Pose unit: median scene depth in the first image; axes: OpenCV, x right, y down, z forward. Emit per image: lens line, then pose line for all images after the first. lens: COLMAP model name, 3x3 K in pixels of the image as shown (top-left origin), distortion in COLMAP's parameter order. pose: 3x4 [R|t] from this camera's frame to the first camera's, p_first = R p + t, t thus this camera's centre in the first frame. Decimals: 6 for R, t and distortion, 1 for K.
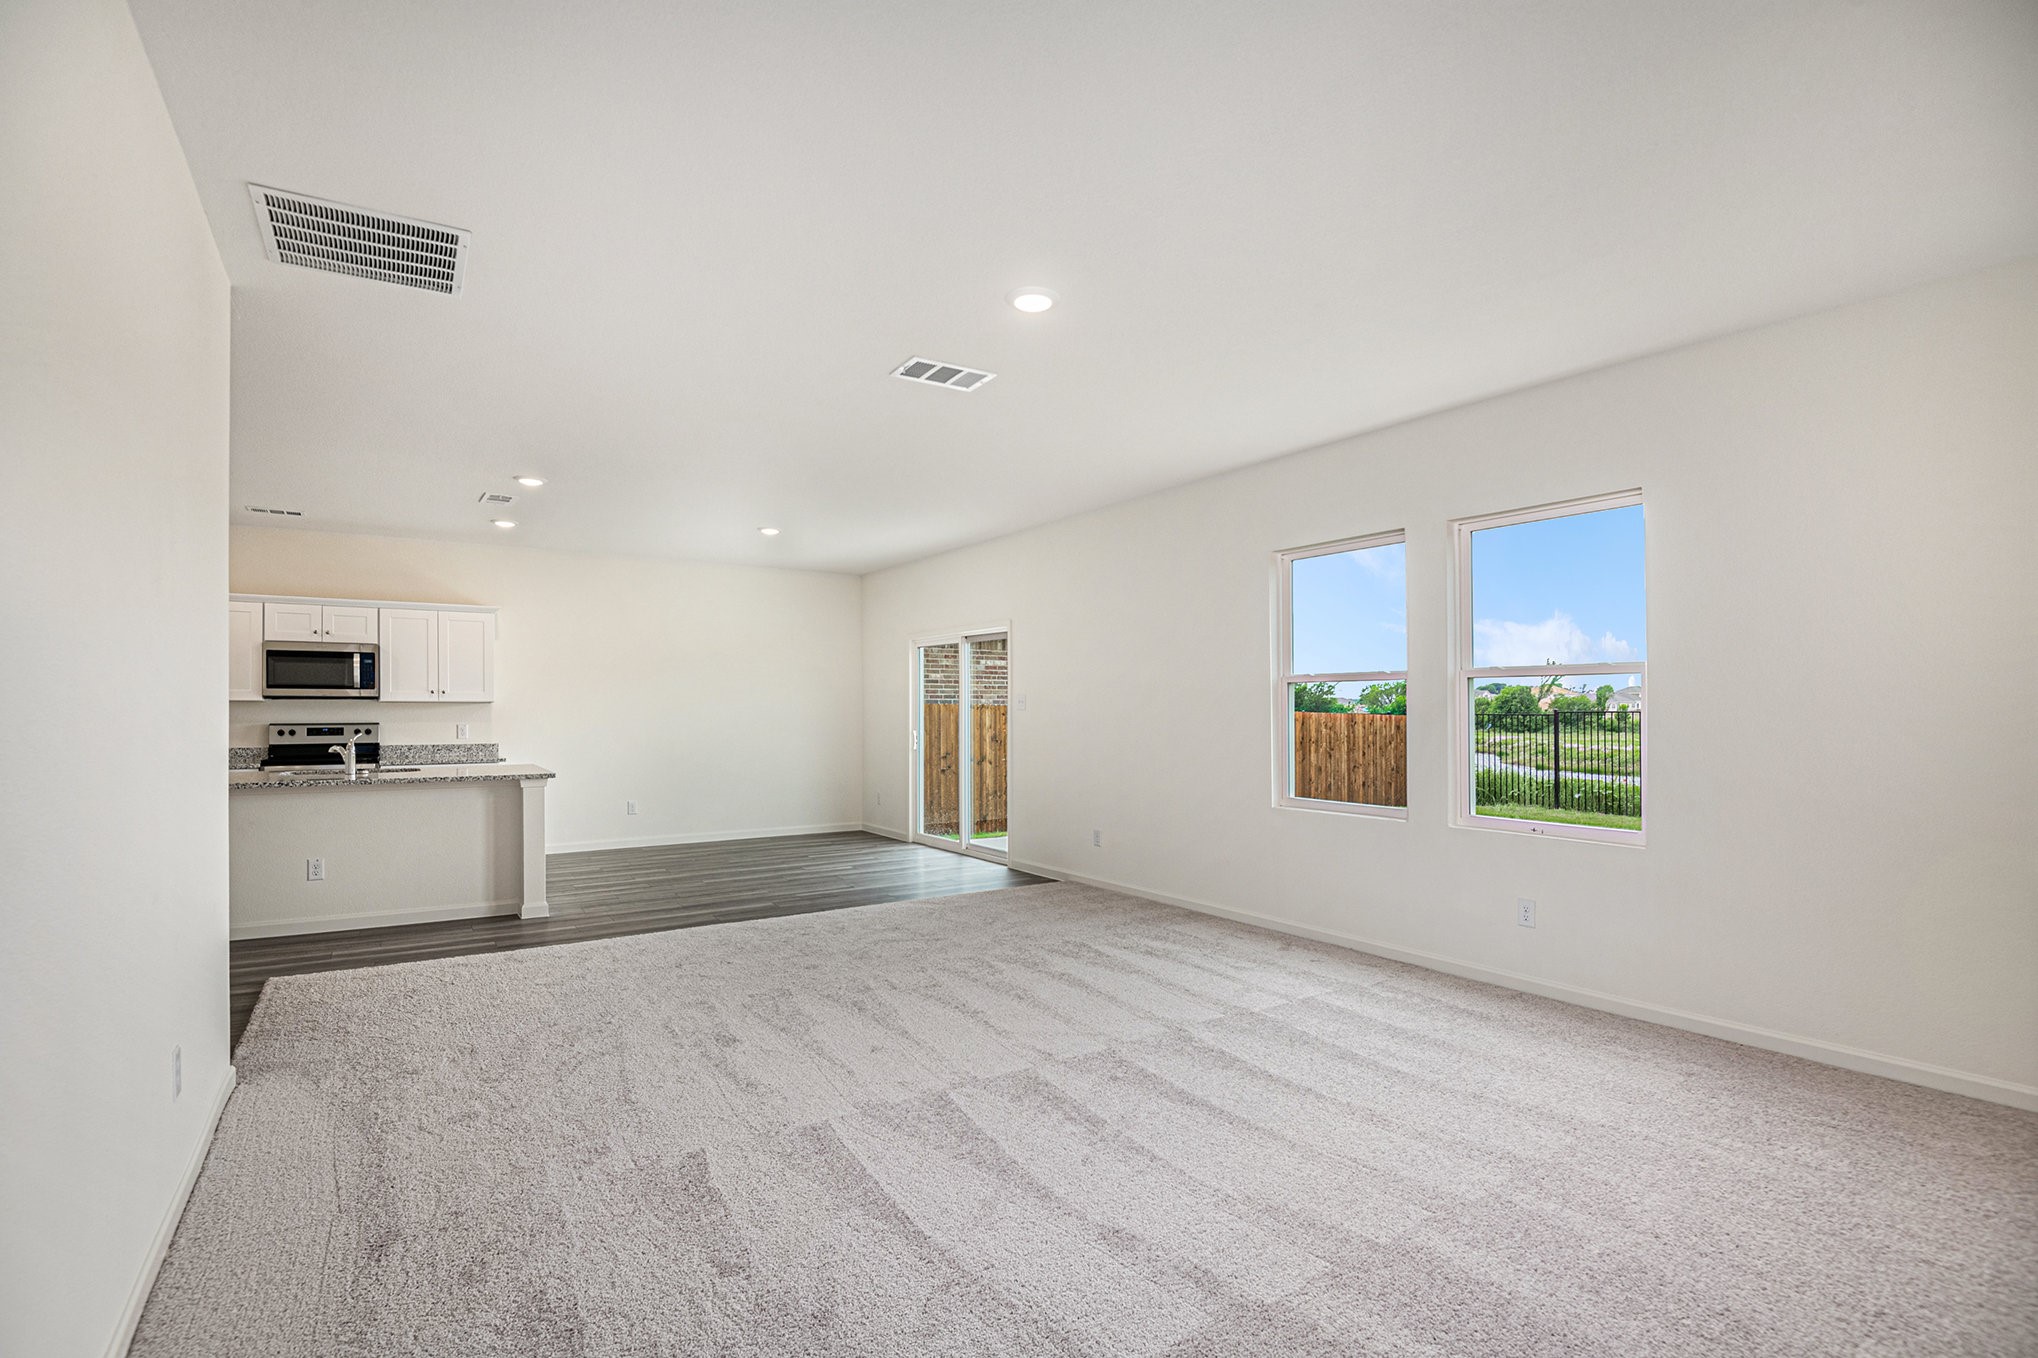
lens RADIAL K [[972.5, 0, 1052.6], [0, 972.5, 725.9], [0, 0, 1]] dist [-0.000669, -0.038036]
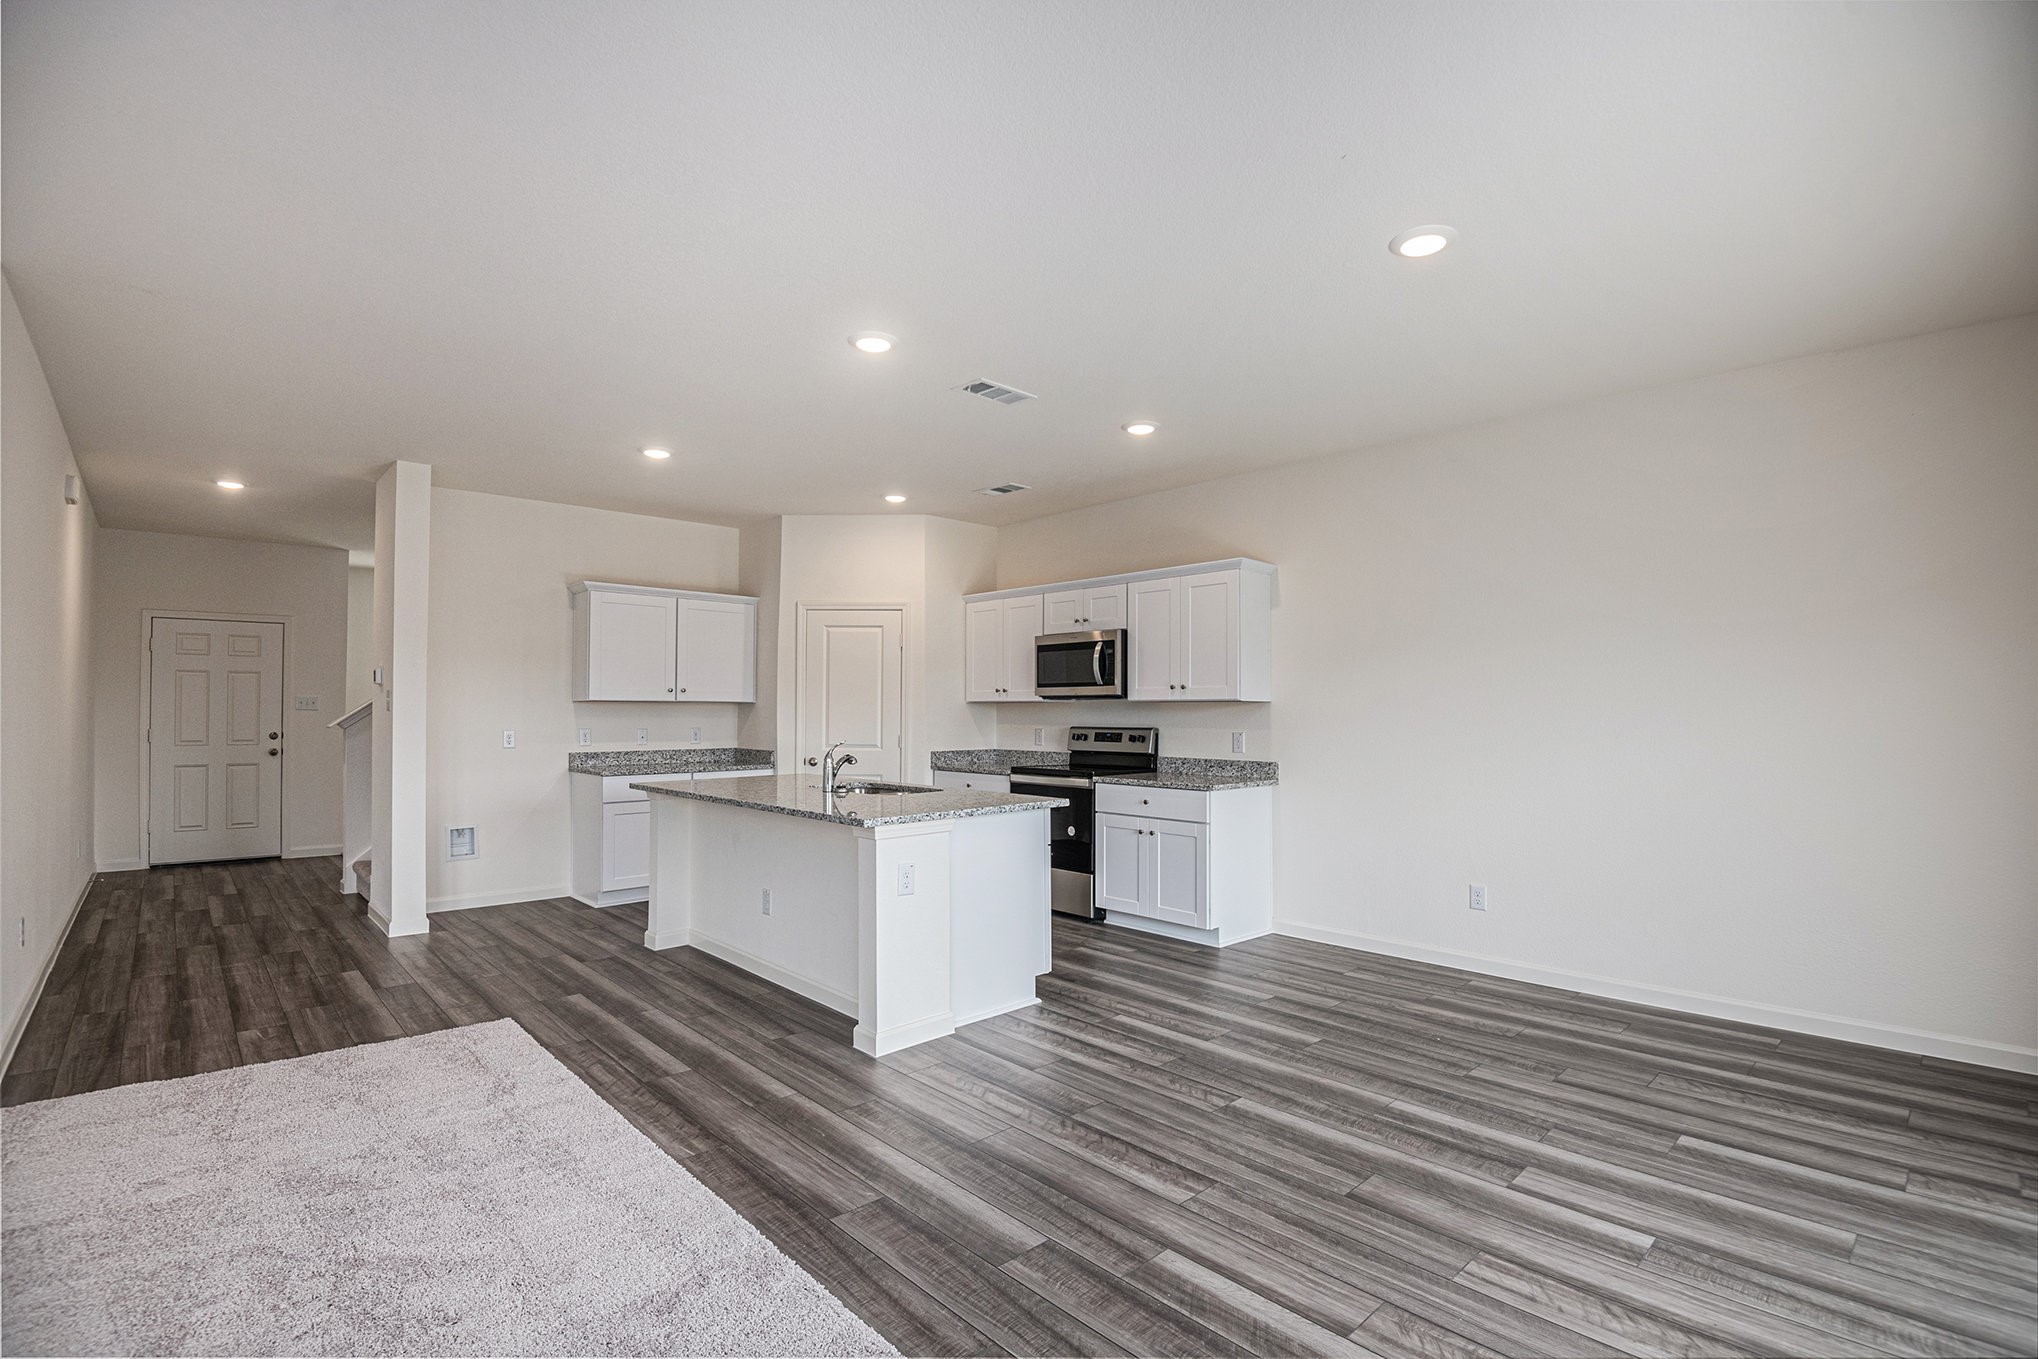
lens RADIAL K [[973.5, 0, 999.7], [0, 973.5, 709.4], [0, 0, 1]] dist [-0.026212, -0.007829]
pose [[0.097509, 0.007300, -0.995208, 0.085360], [-0.011588, 0.999914, 0.006199, -0.022559], [0.995167, 0.010928, 0.097585, 0.814063]]
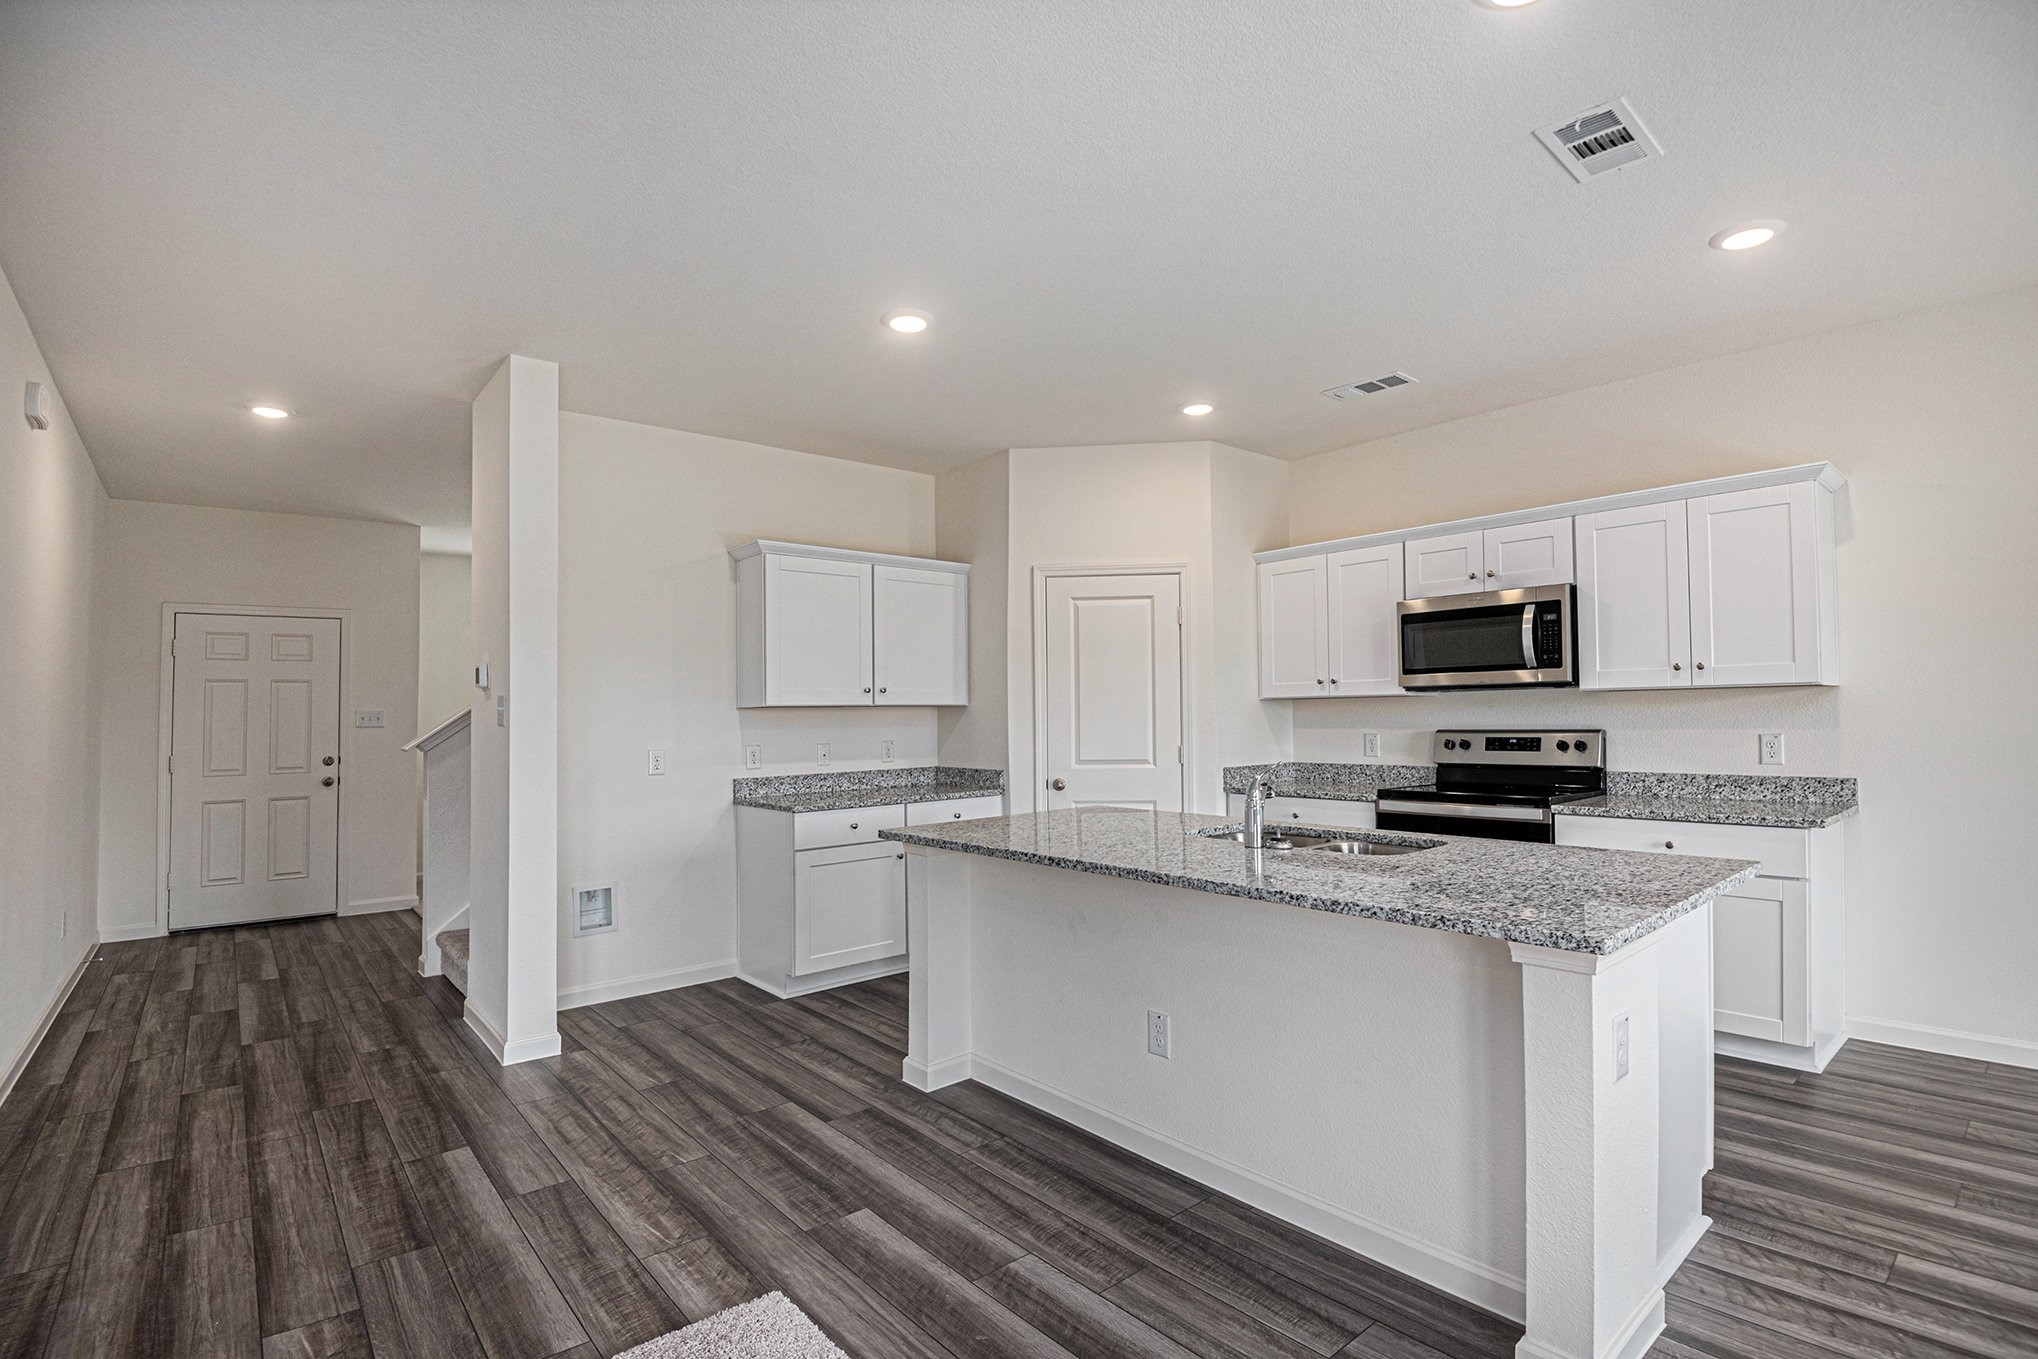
lens RADIAL K [[953.9, 0, 992.7], [0, 953.9, 695.7], [0, 0, 1]] dist [-0.001006, -0.019023]
pose [[0.060672, -0.021263, -0.997931, -0.192073], [0.005899, 0.999763, -0.020943, -0.013275], [0.998140, -0.004616, 0.060783, 0.641067]]
